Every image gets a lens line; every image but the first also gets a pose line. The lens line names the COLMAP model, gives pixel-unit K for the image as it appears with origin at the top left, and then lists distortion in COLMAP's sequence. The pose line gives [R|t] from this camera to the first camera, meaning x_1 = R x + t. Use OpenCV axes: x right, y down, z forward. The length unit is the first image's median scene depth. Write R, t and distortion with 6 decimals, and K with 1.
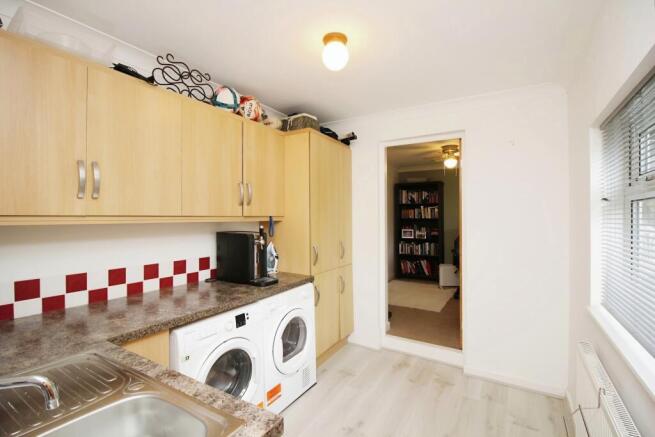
lens RADIAL K [[307.7, 0, 329.0], [0, 307.7, 213.7], [0, 0, 1]] dist [-0.002490, -0.000342]
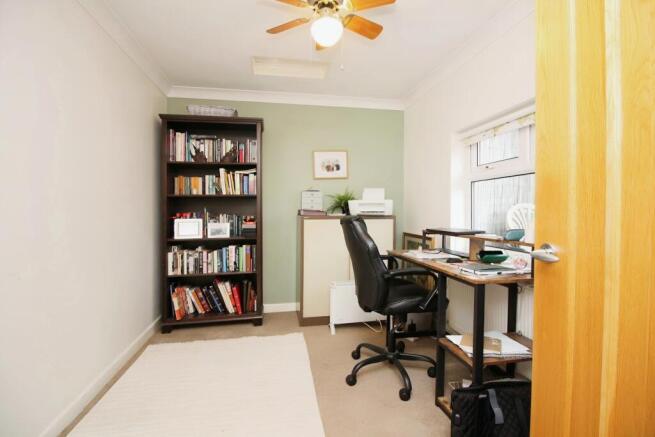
lens RADIAL K [[307.7, 0, 329.0], [0, 307.7, 213.7], [0, 0, 1]] dist [-0.002490, -0.000342]
pose [[0.742047, 0.002337, 0.670344, 0.107377], [-0.008482, 0.999947, 0.005904, 0.039101], [-0.670295, -0.010067, 0.742027, 0.533045]]
